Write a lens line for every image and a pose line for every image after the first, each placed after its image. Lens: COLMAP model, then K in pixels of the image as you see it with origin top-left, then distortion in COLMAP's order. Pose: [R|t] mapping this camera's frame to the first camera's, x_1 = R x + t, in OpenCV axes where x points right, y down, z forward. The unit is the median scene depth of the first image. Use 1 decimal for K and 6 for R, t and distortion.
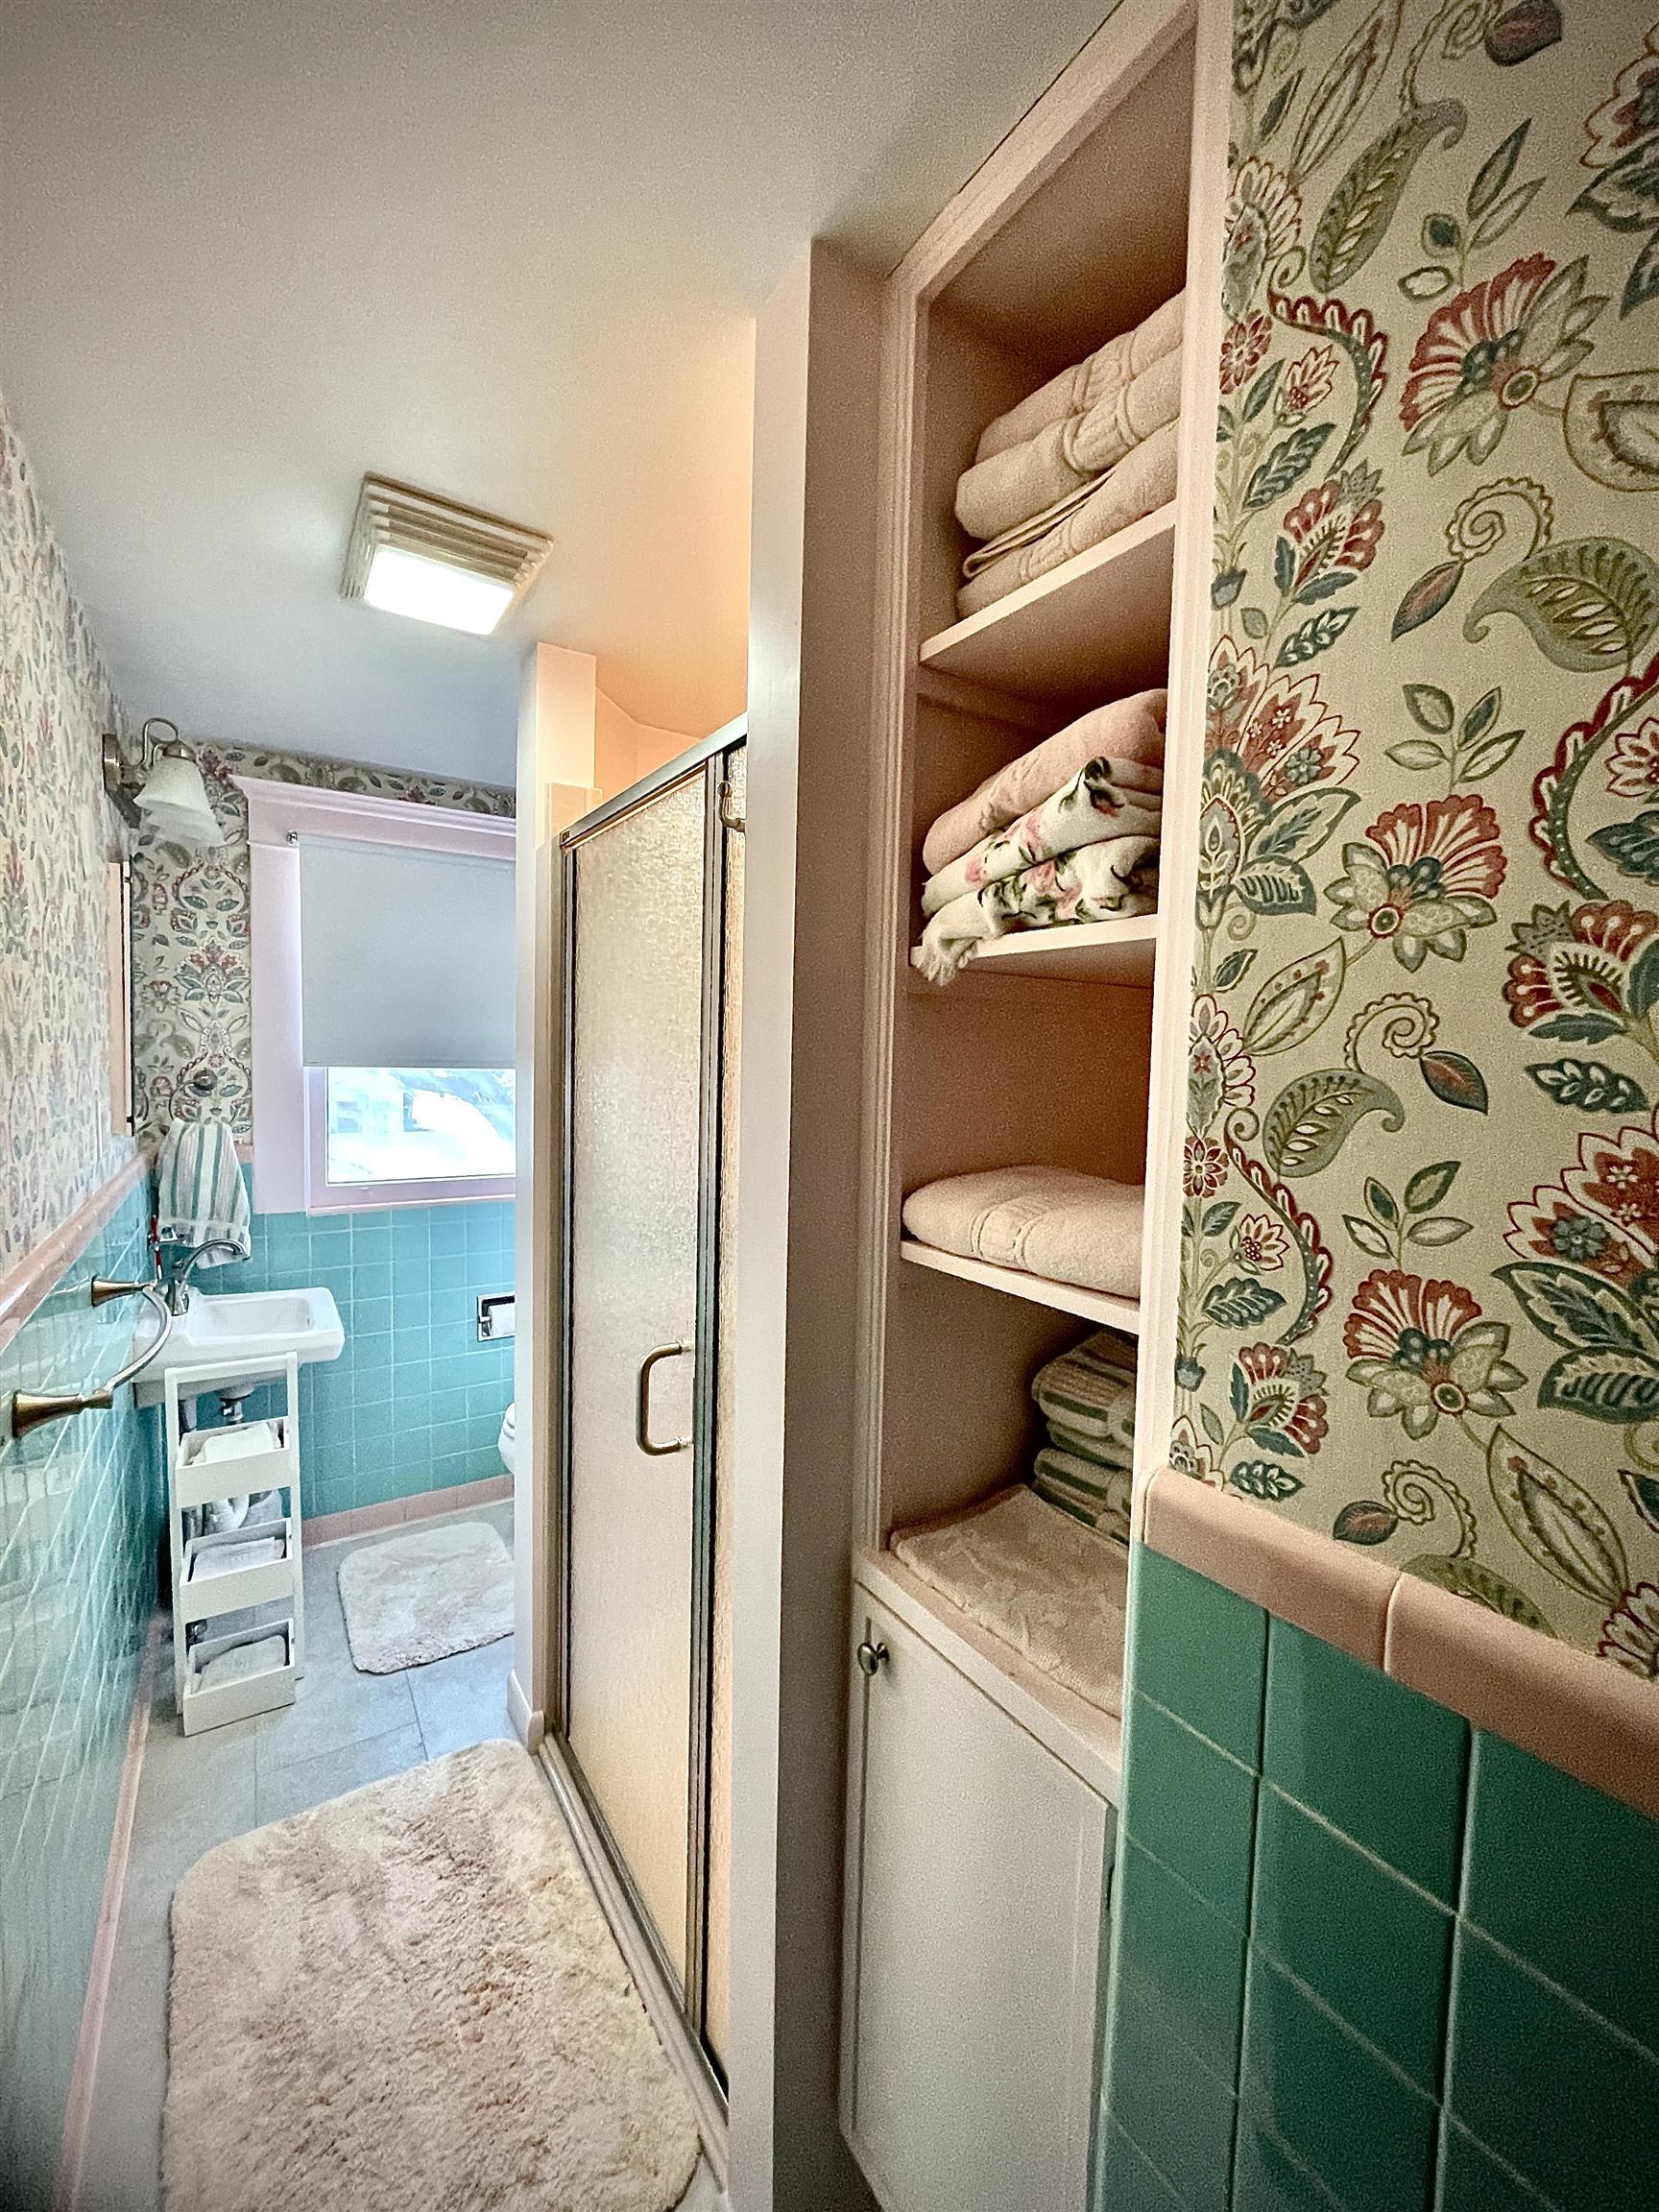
lens RADIAL K [[897.9, 0, 825.5], [0, 897.9, 1112.7], [0, 0, 1]] dist [0.000827, -0.000173]
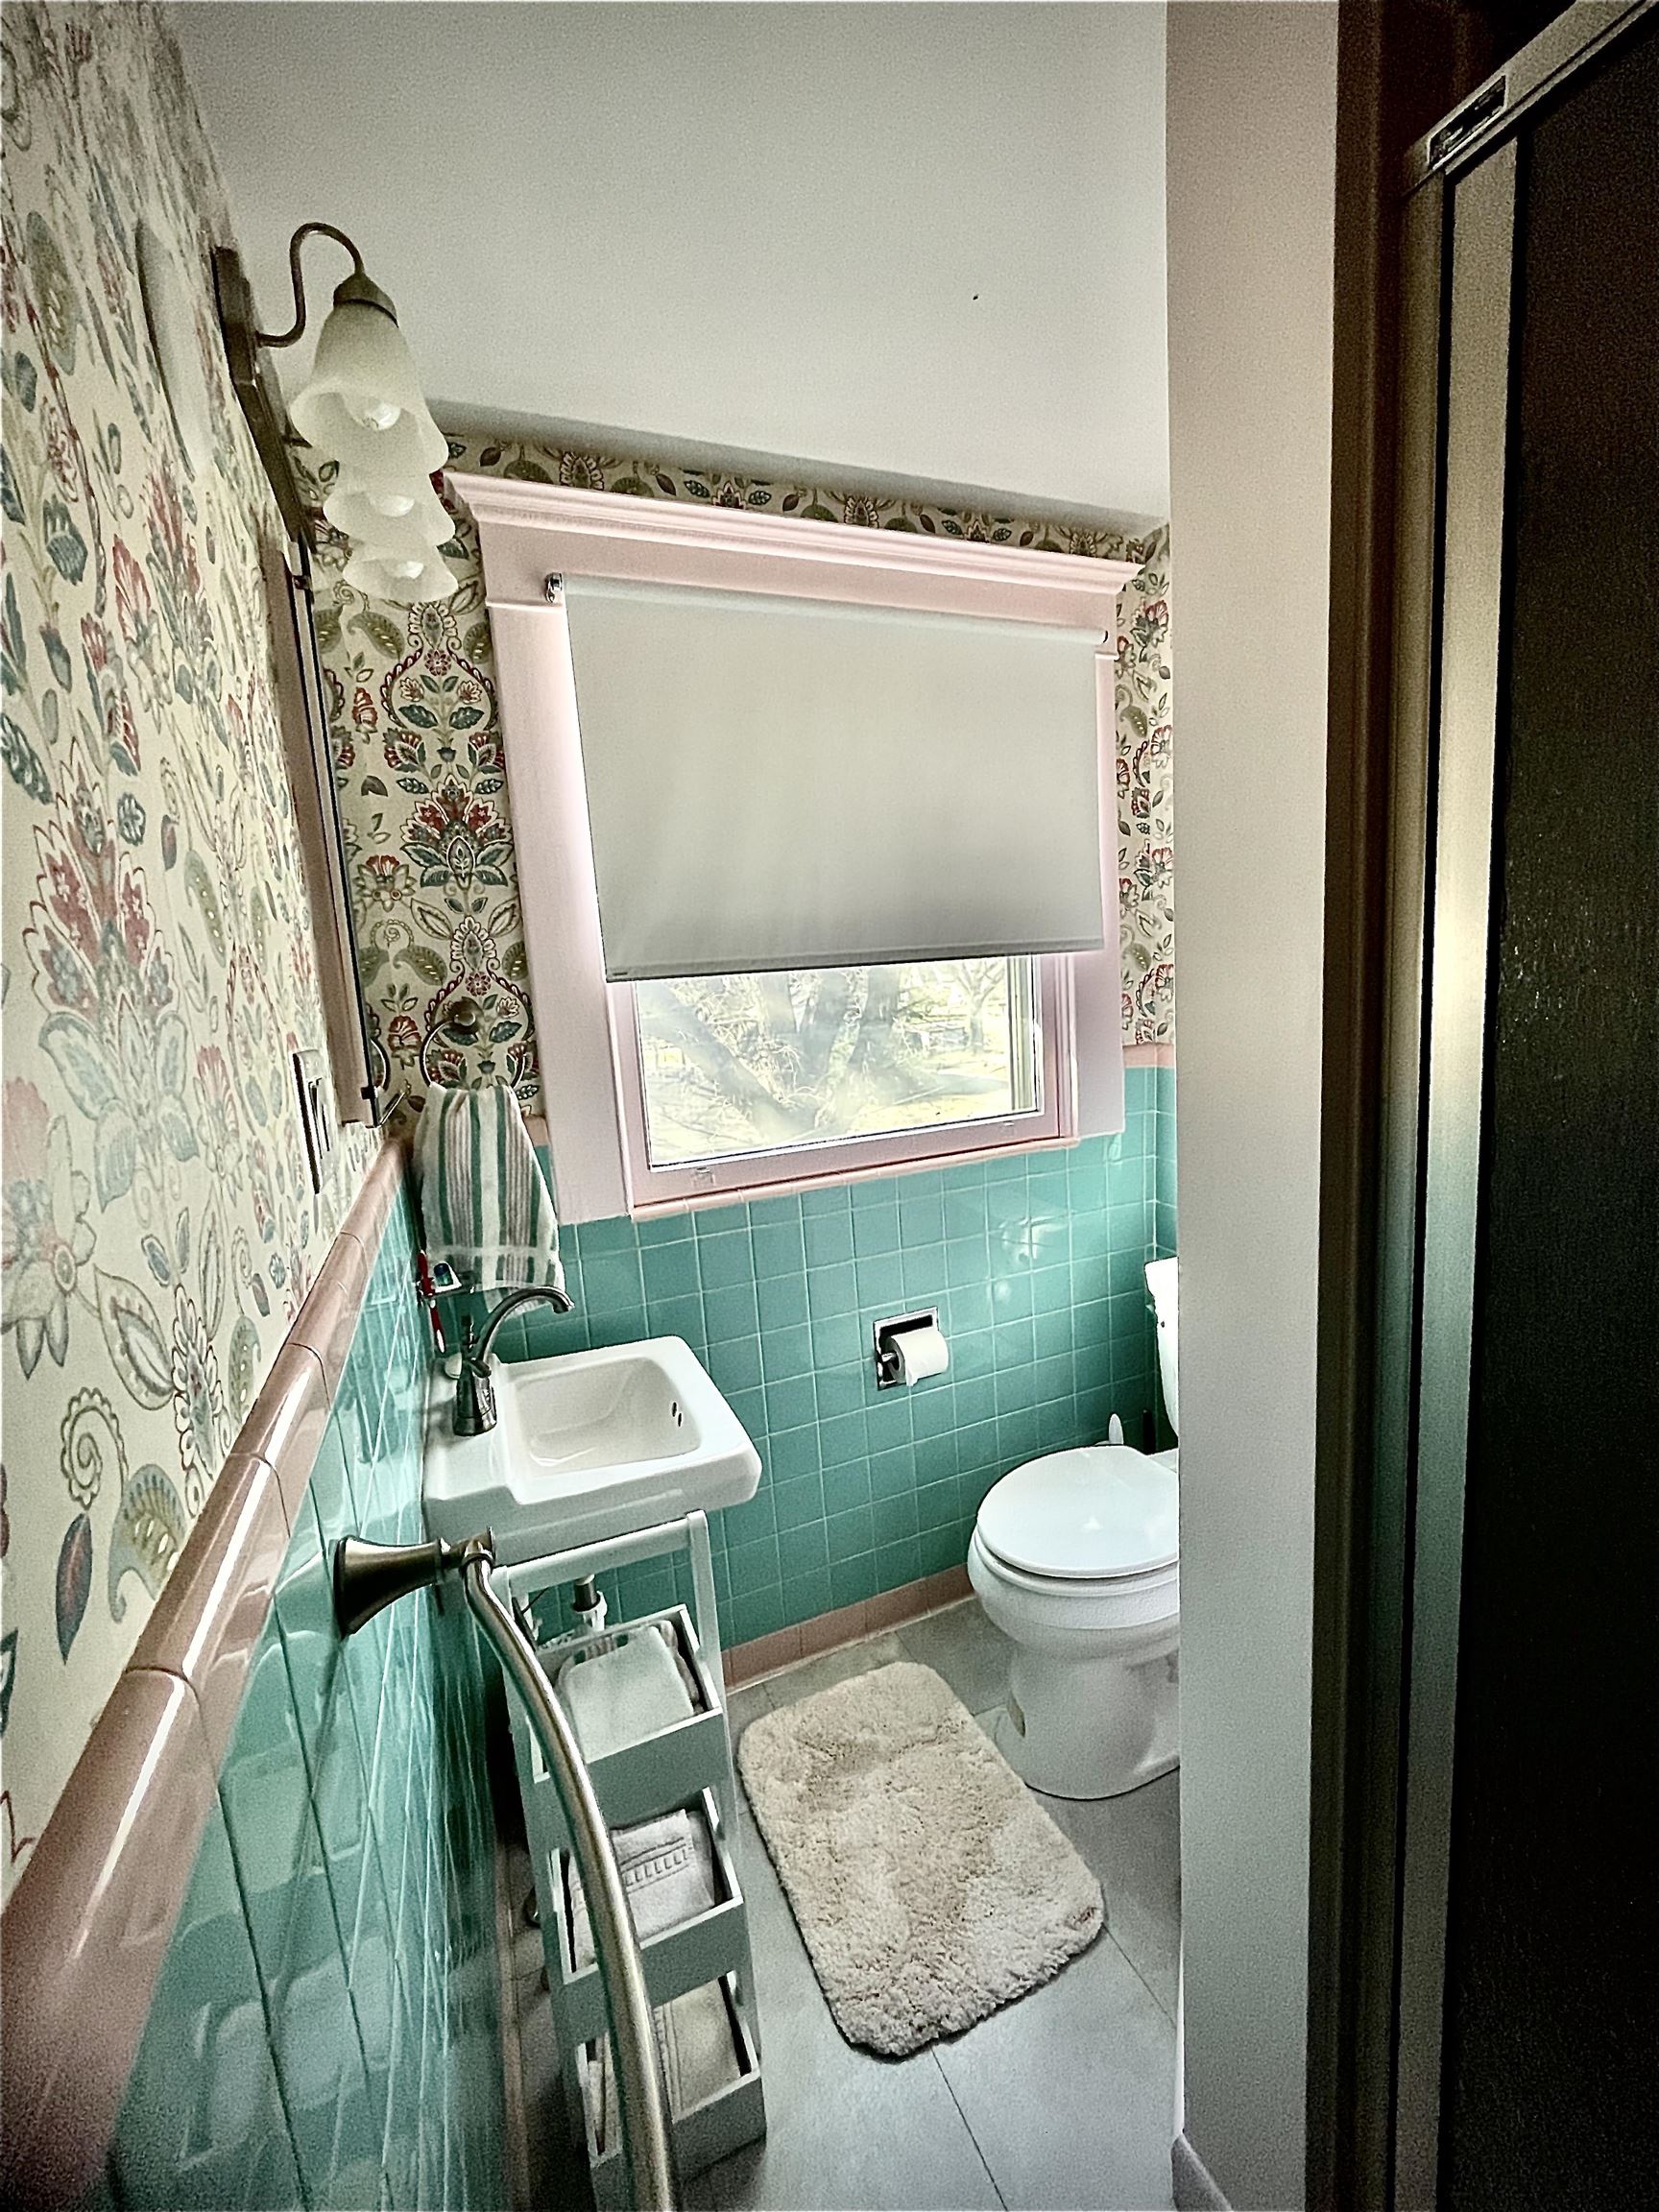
lens RADIAL K [[897.9, 0, 829.6], [0, 897.9, 1107.4], [0, 0, 1]] dist [0.000827, -0.000173]
pose [[0.981403, -0.069413, -0.178971, -0.346009], [0.083925, 0.993659, 0.074824, -0.000369], [0.172642, -0.088453, 0.981005, 0.441935]]
